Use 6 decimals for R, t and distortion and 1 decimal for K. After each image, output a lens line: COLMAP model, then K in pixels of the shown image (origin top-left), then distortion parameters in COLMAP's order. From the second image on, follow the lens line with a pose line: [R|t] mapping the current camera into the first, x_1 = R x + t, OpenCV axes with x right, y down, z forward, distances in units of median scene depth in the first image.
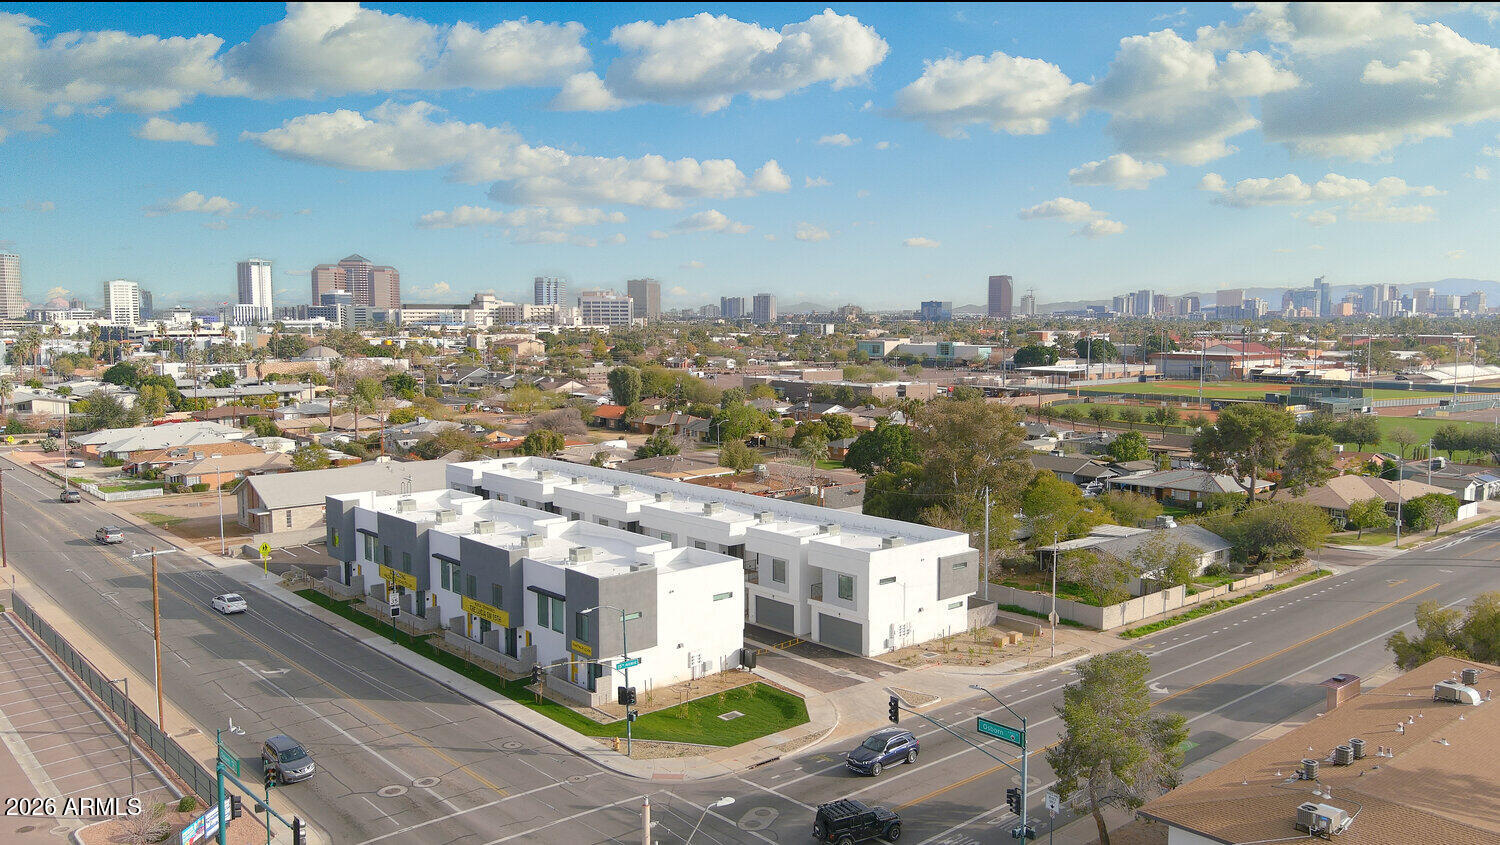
lens RADIAL K [[1119.2, 0, 750.0], [0, 1119.2, 422.5], [0, 0, 1]] dist [0.001809, 0.001133]
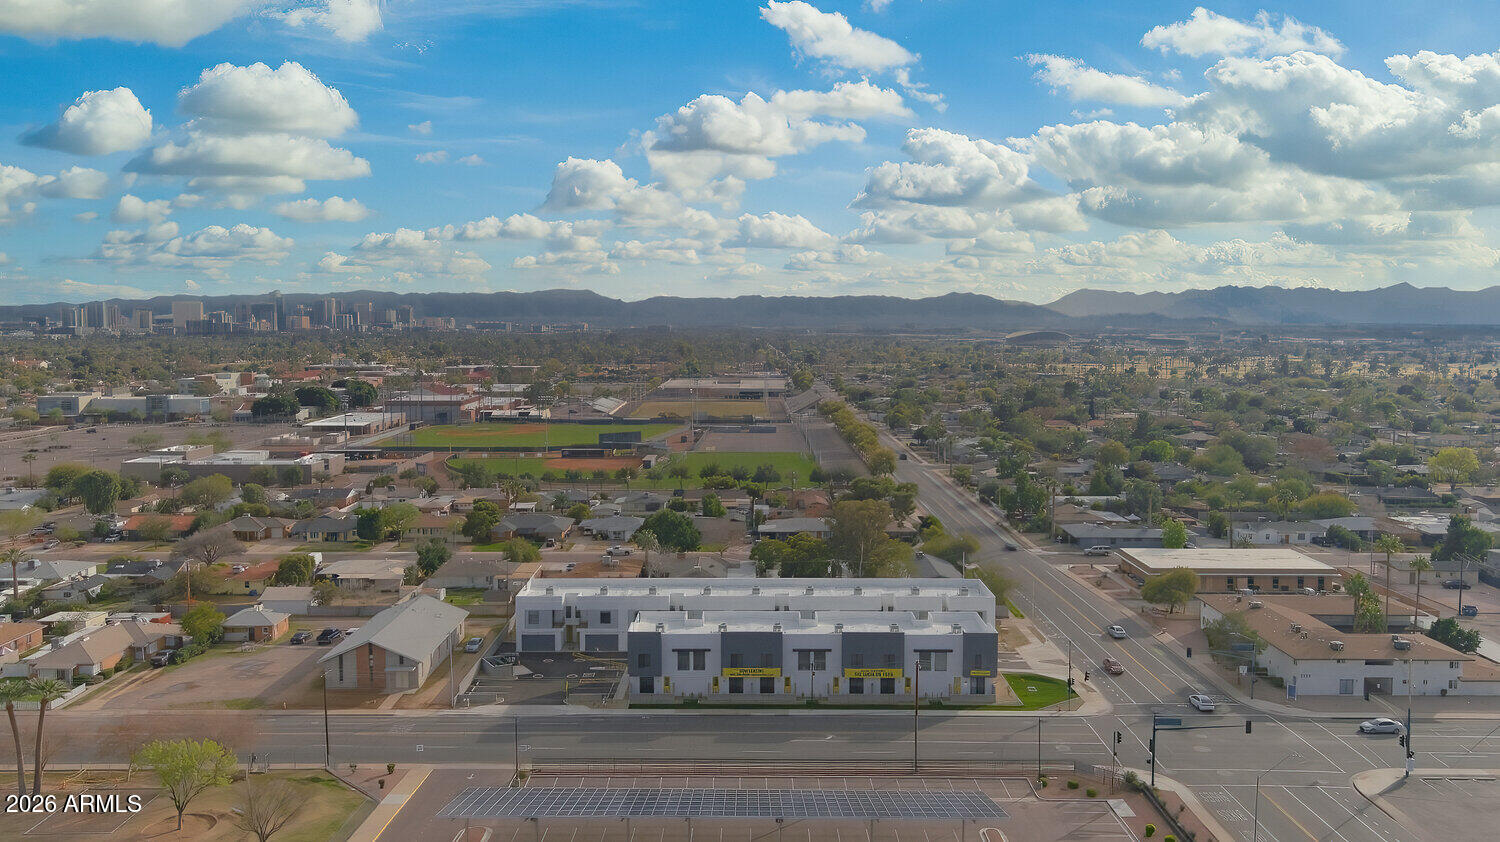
lens RADIAL K [[1119.2, 0, 750.0], [0, 1119.2, 421.0], [0, 0, 1]] dist [0.001809, 0.001133]
pose [[0.682716, -0.055874, 0.728544, -1.583591], [0.071239, 0.997412, 0.009736, -0.228108], [-0.727202, 0.045254, 0.684930, 0.022194]]
